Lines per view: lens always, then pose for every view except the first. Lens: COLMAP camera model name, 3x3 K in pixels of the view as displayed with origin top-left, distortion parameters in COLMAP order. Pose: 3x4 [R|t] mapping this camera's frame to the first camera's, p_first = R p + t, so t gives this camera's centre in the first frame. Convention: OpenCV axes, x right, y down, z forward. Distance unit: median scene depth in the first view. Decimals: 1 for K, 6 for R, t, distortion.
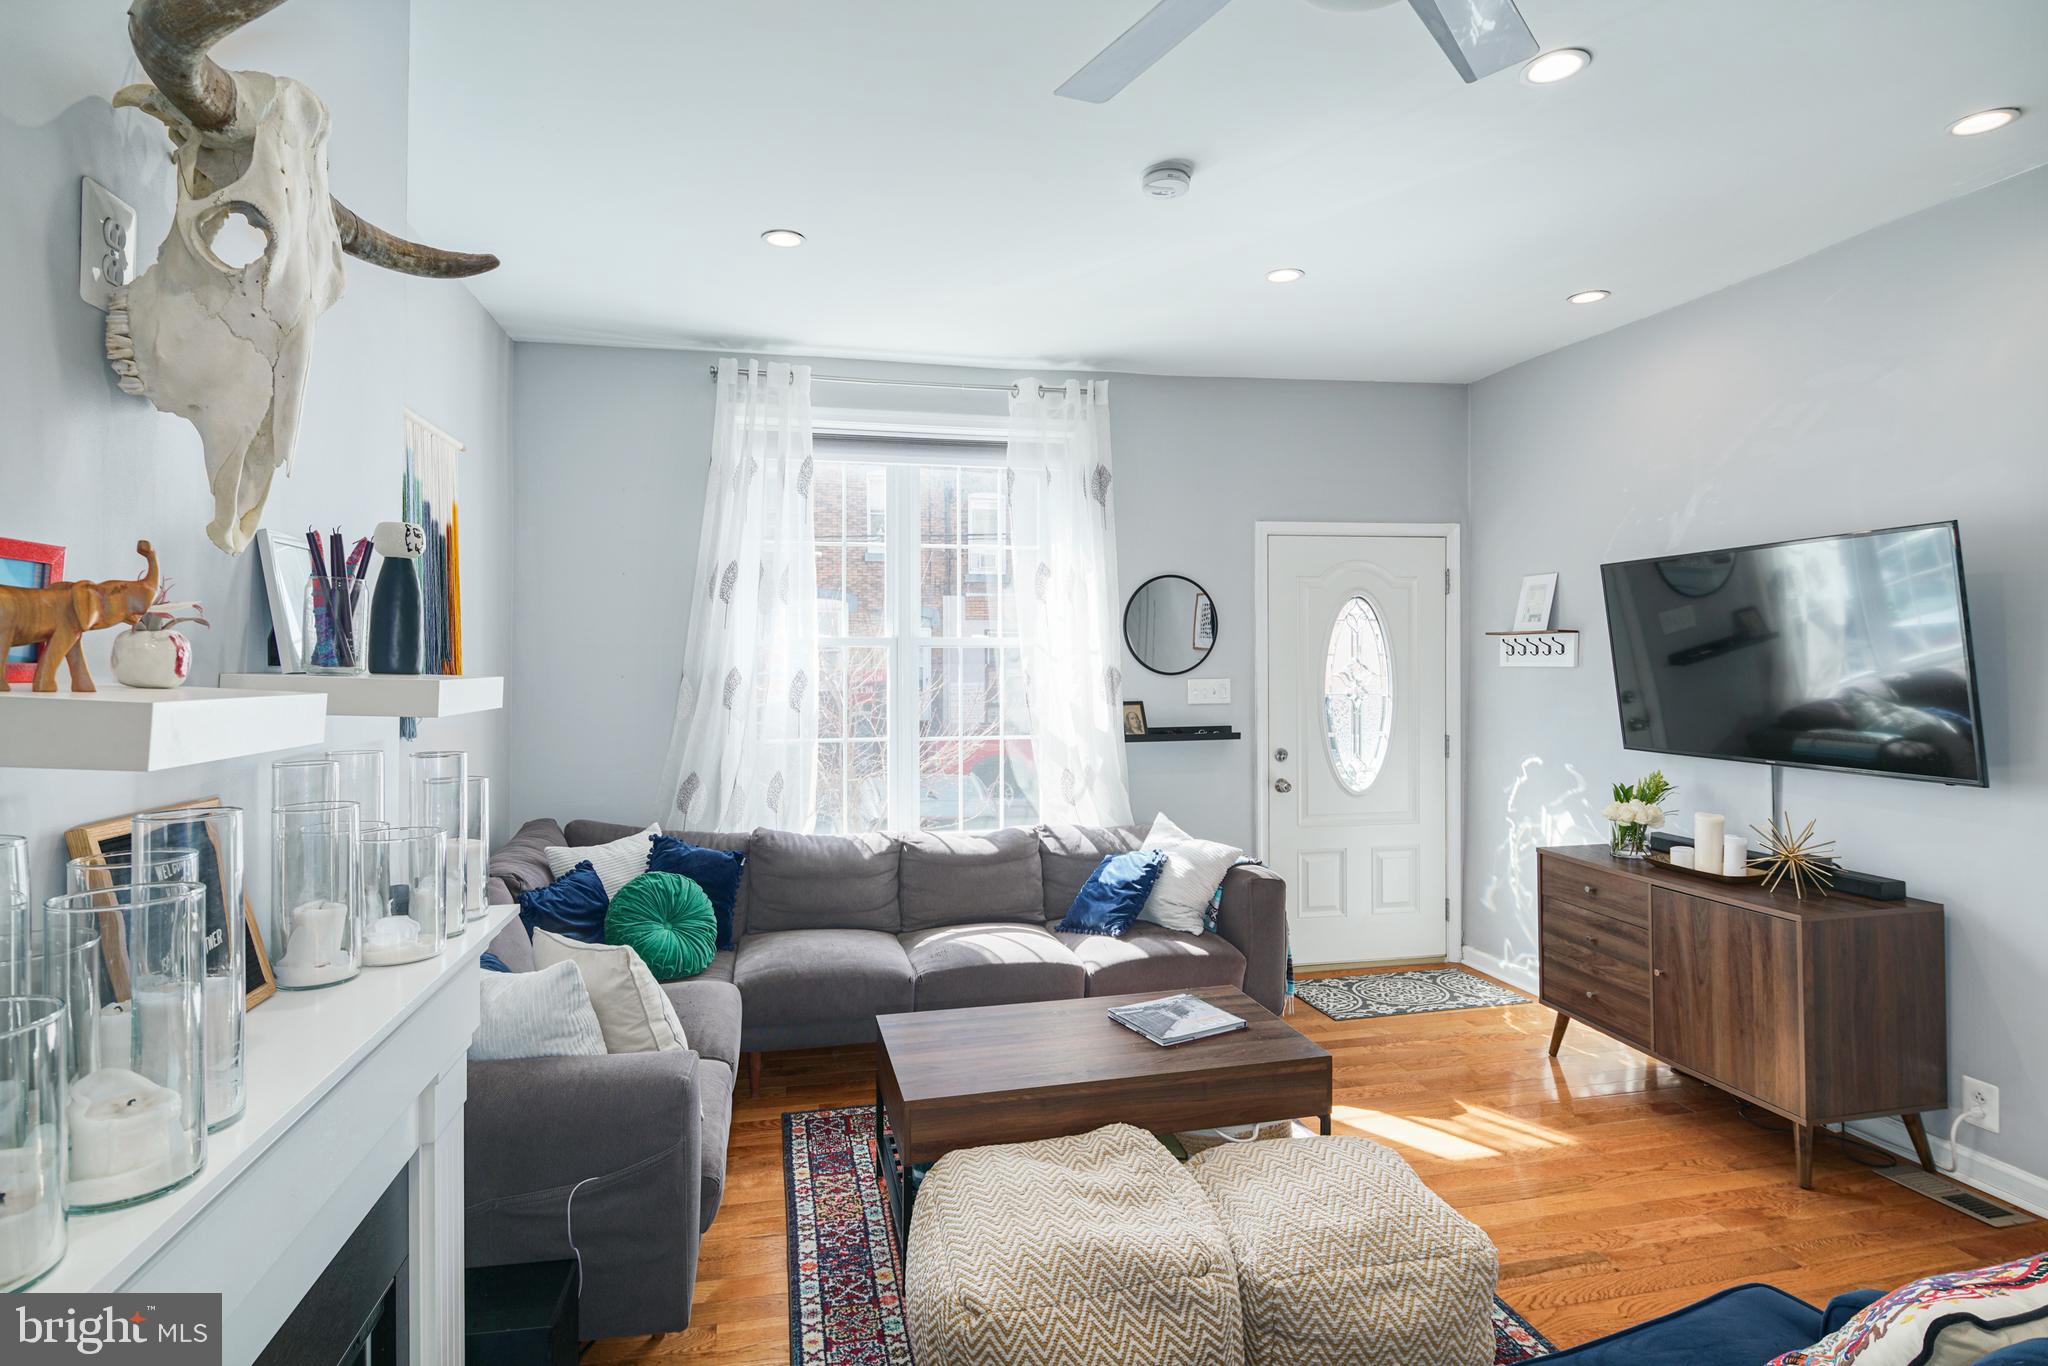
lens RADIAL K [[1007.9, 0, 1010.7], [0, 1007.9, 639.7], [0, 0, 1]] dist [0.002247, -0.000457]
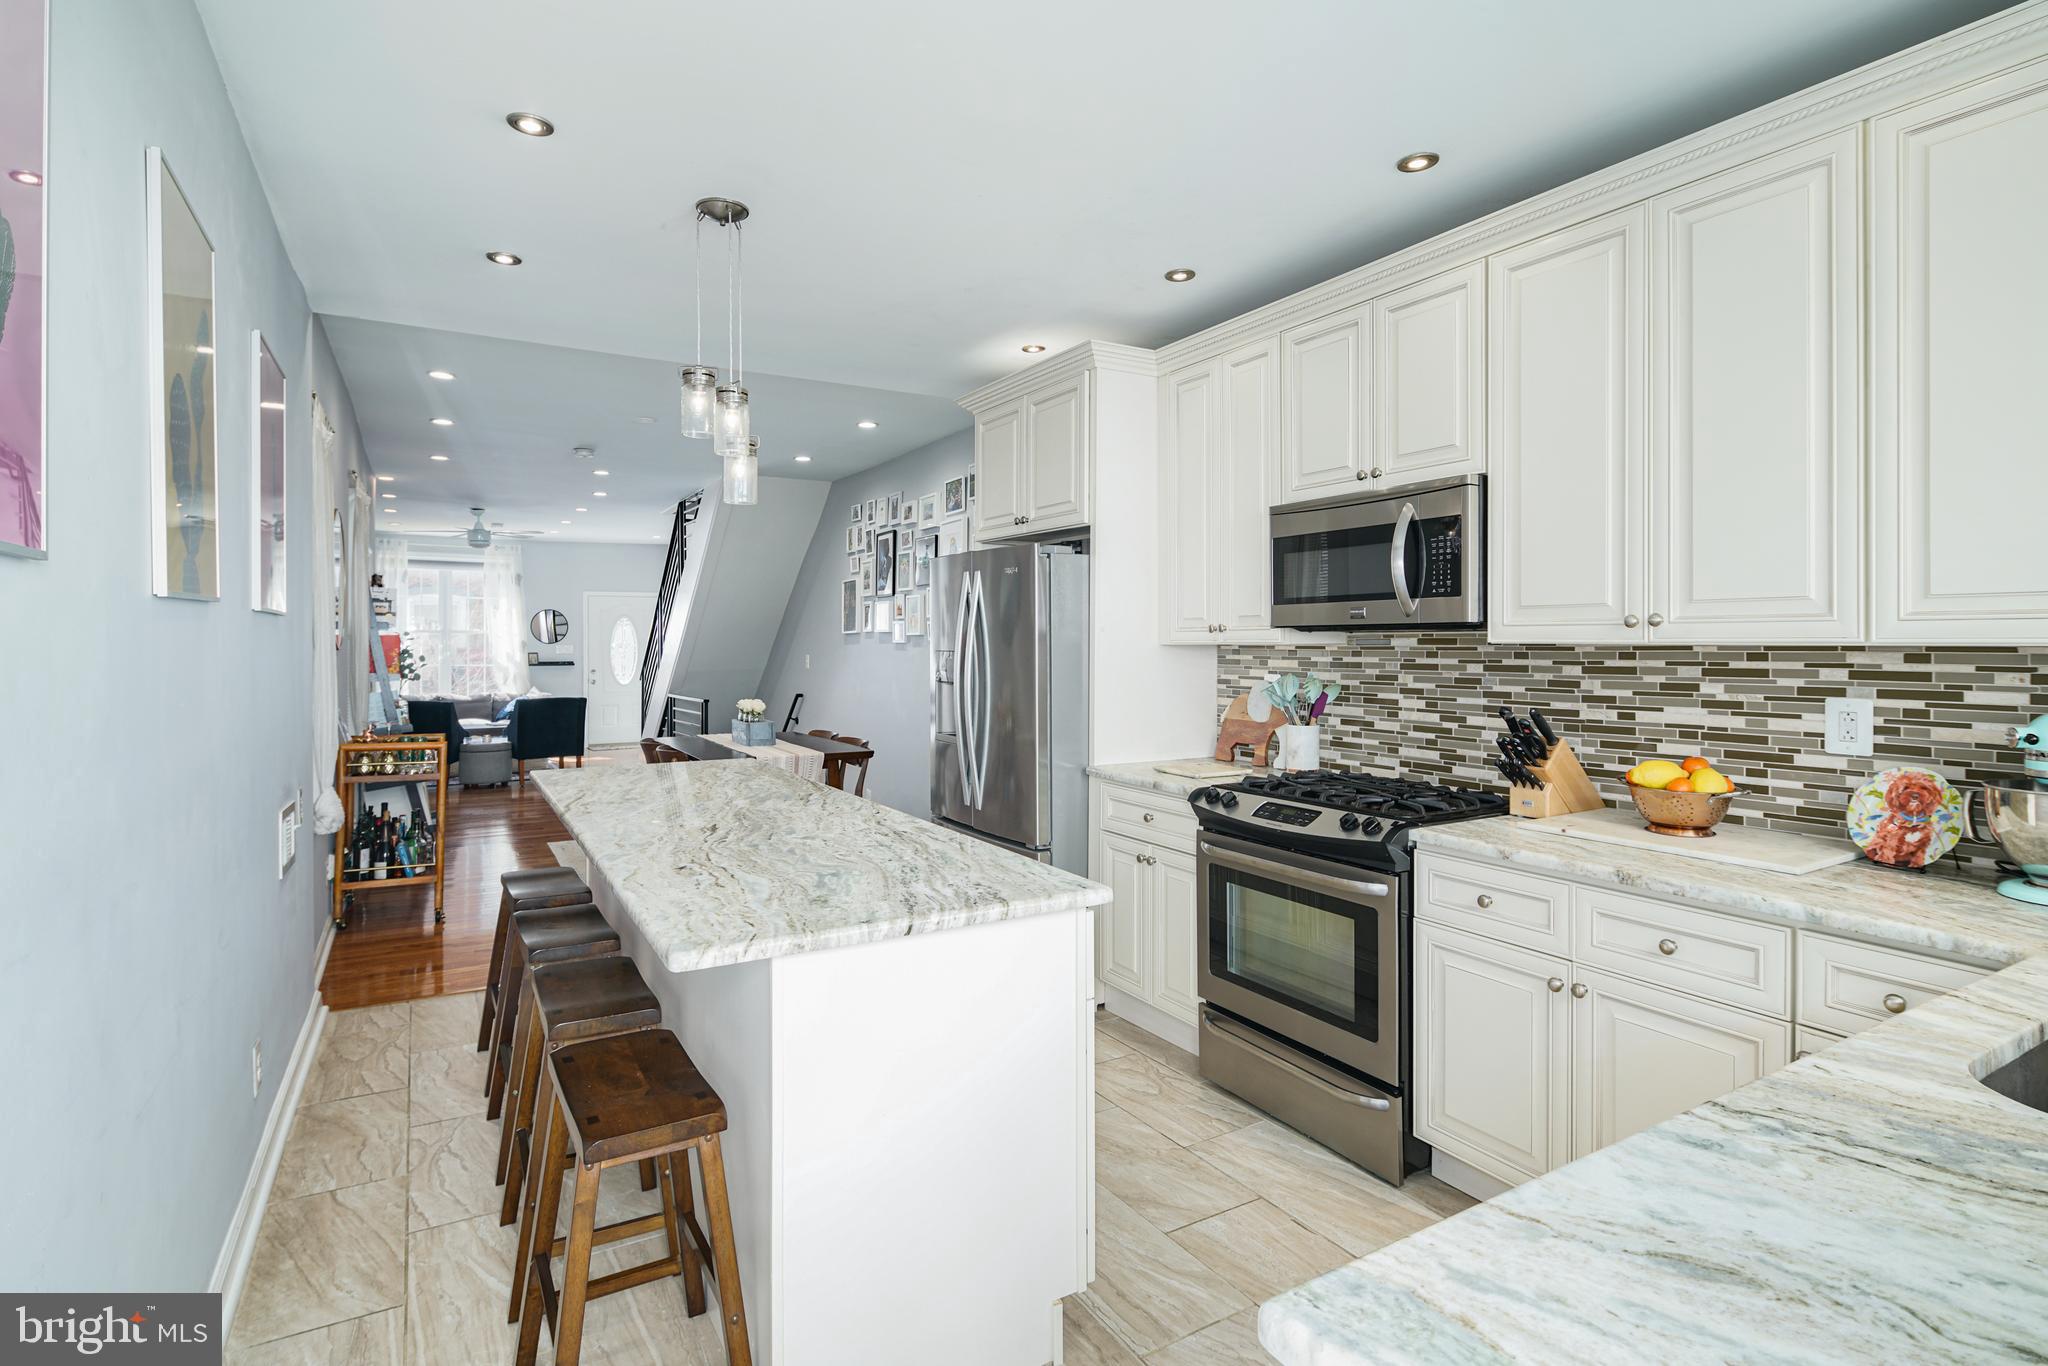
lens RADIAL K [[1007.9, 0, 1010.7], [0, 1007.9, 639.7], [0, 0, 1]] dist [0.002247, -0.000457]
pose [[0.951421, 0.006177, 0.307832, 0.560809], [-0.011195, 0.999832, 0.014536, -0.034776], [-0.307691, -0.017276, 0.951330, -2.295777]]
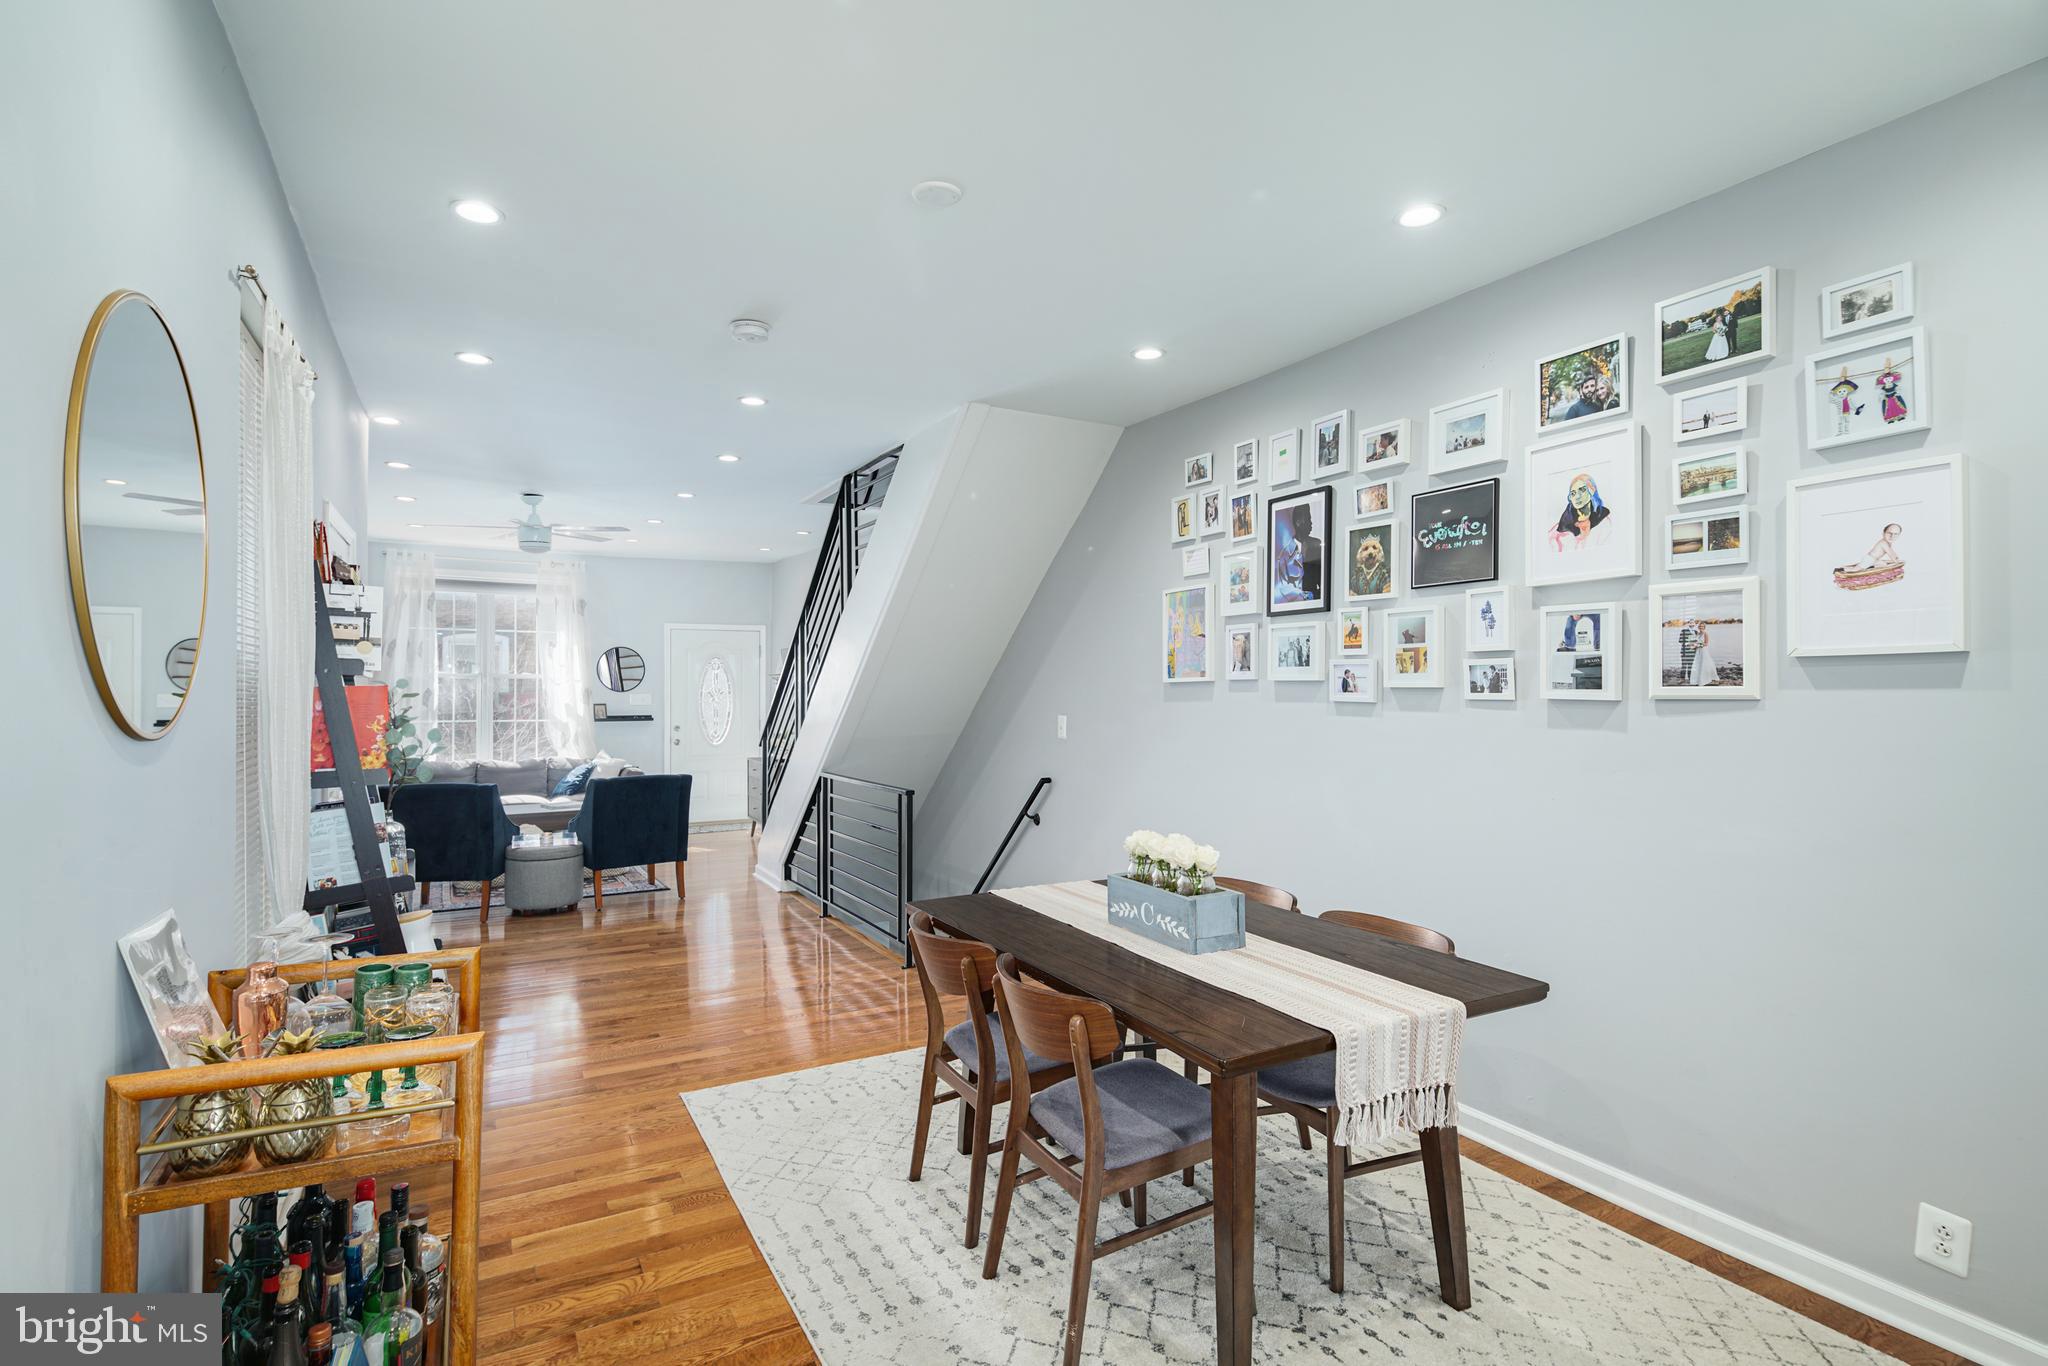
lens RADIAL K [[1002.9, 0, 1024.0], [0, 1002.9, 683.0], [0, 0, 1]] dist [0.002436, 0.000102]
pose [[0.957189, 0.008032, 0.289352, 0.390032], [-0.012751, 0.999815, 0.014425, -0.028121], [-0.289183, -0.017497, 0.957114, -1.432668]]
